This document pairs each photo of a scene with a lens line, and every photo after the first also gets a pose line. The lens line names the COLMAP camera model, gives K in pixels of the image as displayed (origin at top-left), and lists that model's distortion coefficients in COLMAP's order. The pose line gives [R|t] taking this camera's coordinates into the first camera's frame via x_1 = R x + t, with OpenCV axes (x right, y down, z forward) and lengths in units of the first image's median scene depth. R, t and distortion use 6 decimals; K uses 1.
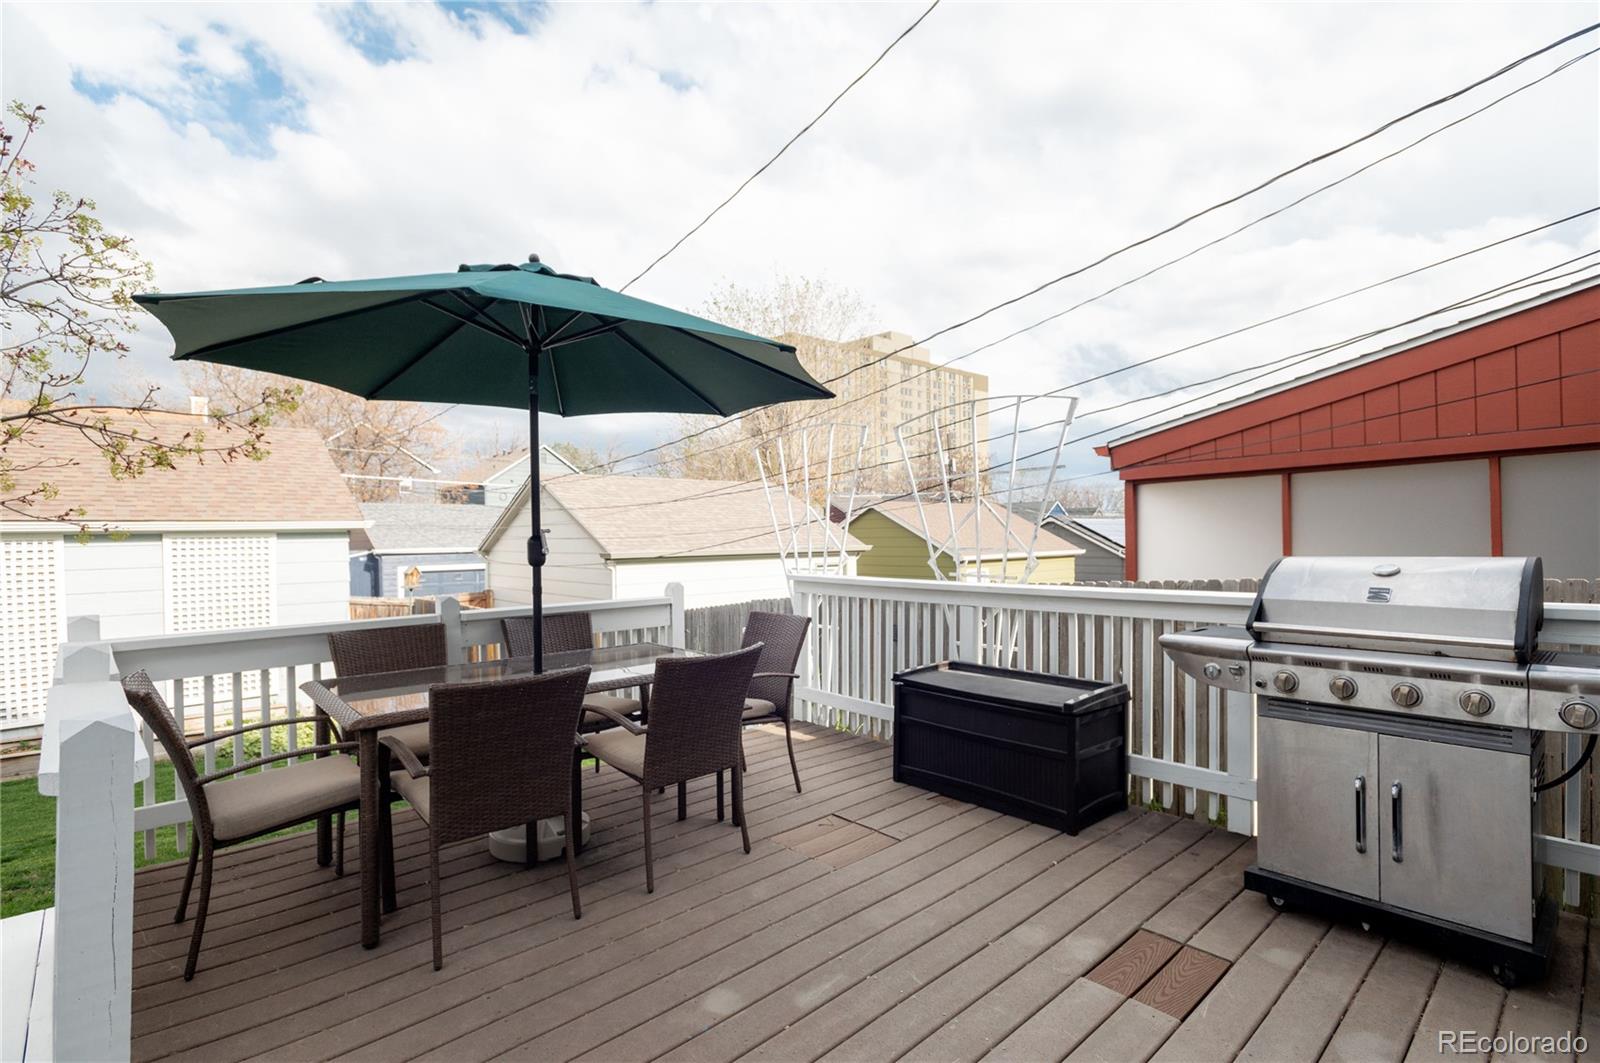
lens RADIAL K [[778.2, 0, 799.6], [0, 778.2, 537.8], [0, 0, 1]] dist [0.001952, -0.001311]
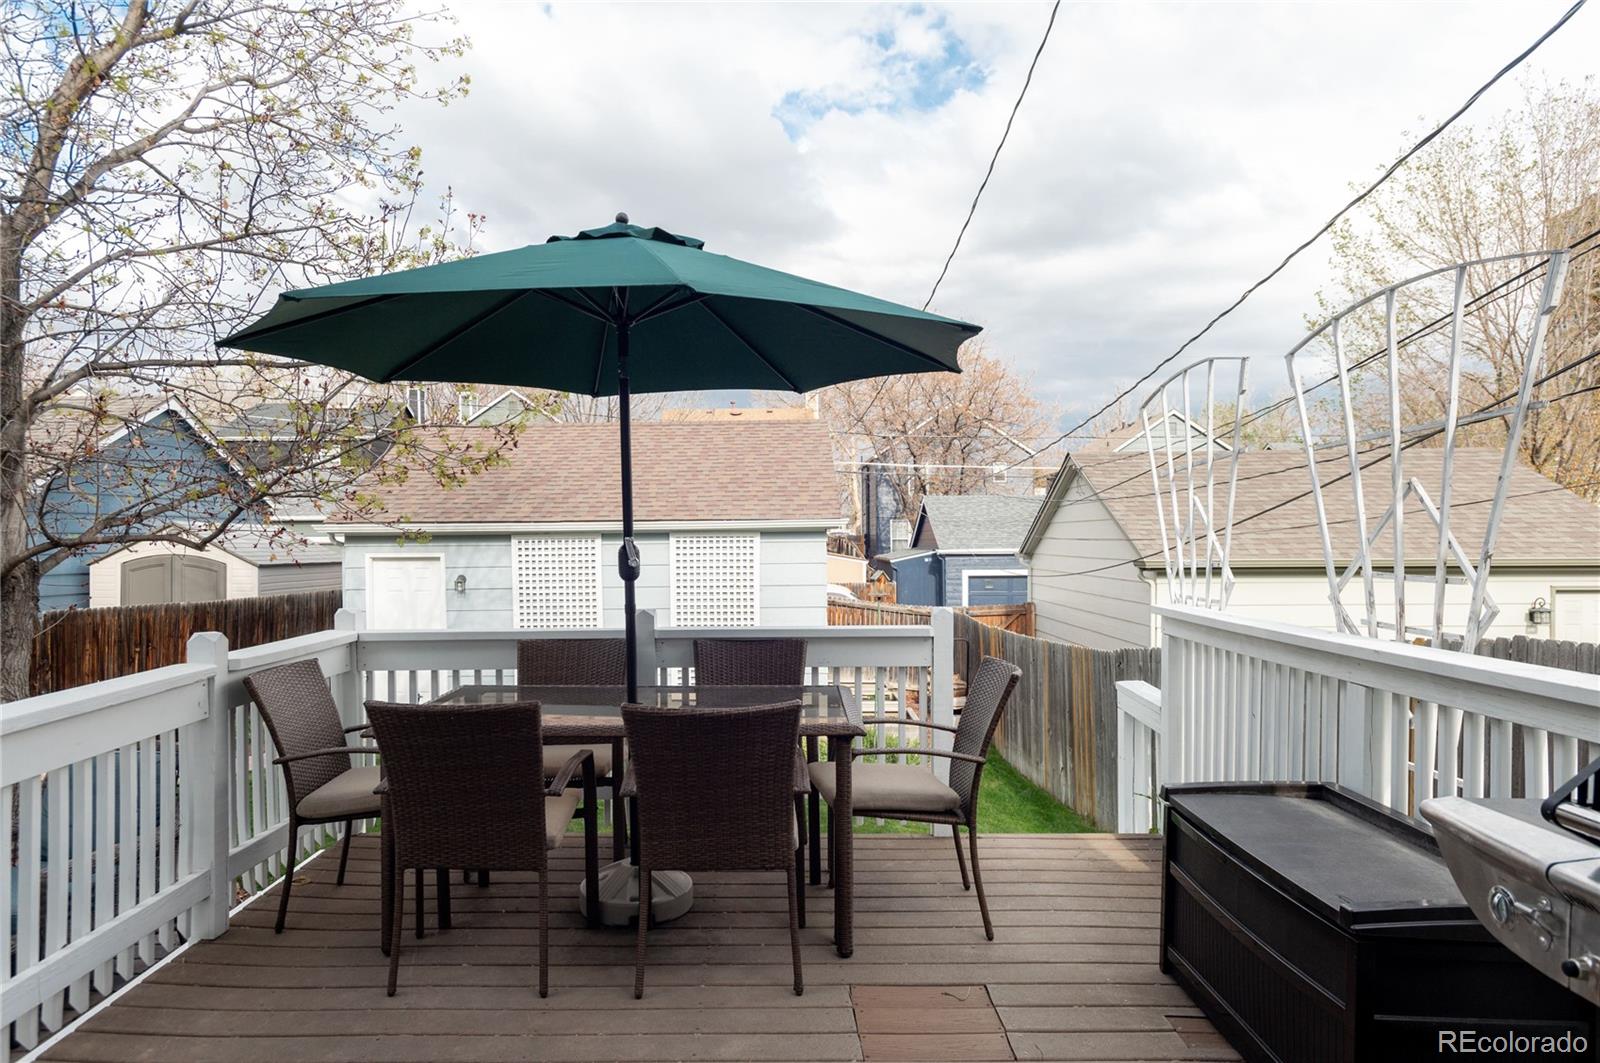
lens RADIAL K [[1014.7, 0, 797.6], [0, 1014.7, 537.6], [0, 0, 1]] dist [0.000579, 0.000207]
pose [[0.712125, 0.005910, -0.702028, 0.460336], [-0.002570, 0.999980, 0.005811, -0.013309], [0.702048, -0.002334, 0.712126, 0.272796]]
